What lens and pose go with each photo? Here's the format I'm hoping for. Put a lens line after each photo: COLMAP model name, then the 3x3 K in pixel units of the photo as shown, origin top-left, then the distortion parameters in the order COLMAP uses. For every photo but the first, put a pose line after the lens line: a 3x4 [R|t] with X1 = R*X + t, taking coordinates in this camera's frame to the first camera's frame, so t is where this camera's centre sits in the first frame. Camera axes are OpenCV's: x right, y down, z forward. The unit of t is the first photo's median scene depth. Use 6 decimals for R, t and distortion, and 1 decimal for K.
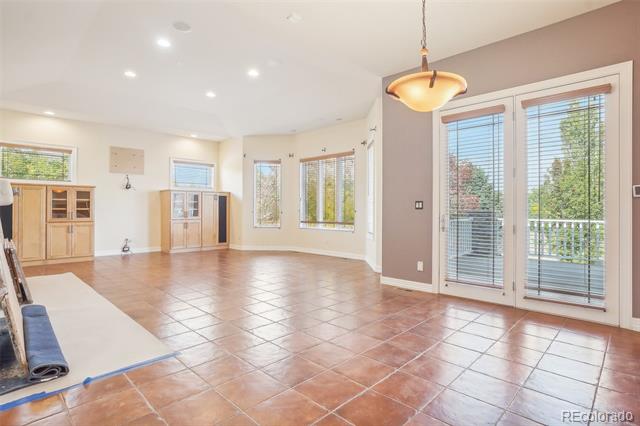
lens RADIAL K [[337.5, 0, 317.7], [0, 337.5, 210.1], [0, 0, 1]] dist [-0.006089, 0.000286]
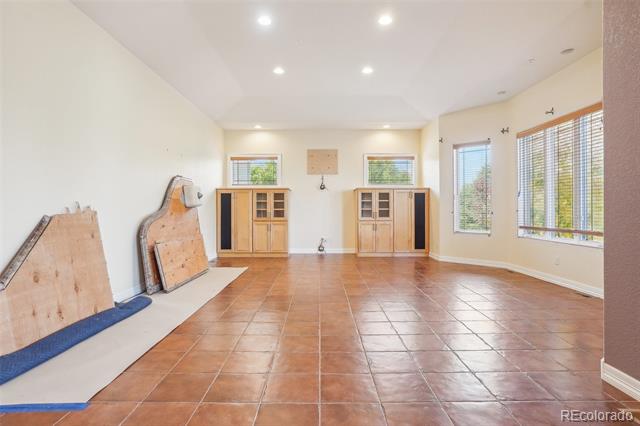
lens RADIAL K [[337.5, 0, 318.3], [0, 337.5, 208.4], [0, 0, 1]] dist [-0.006089, 0.000286]
pose [[0.709537, -0.005073, -0.704650, 0.142071], [0.001228, 0.999981, -0.005963, 0.000476], [0.704667, 0.003366, 0.709530, 0.262049]]
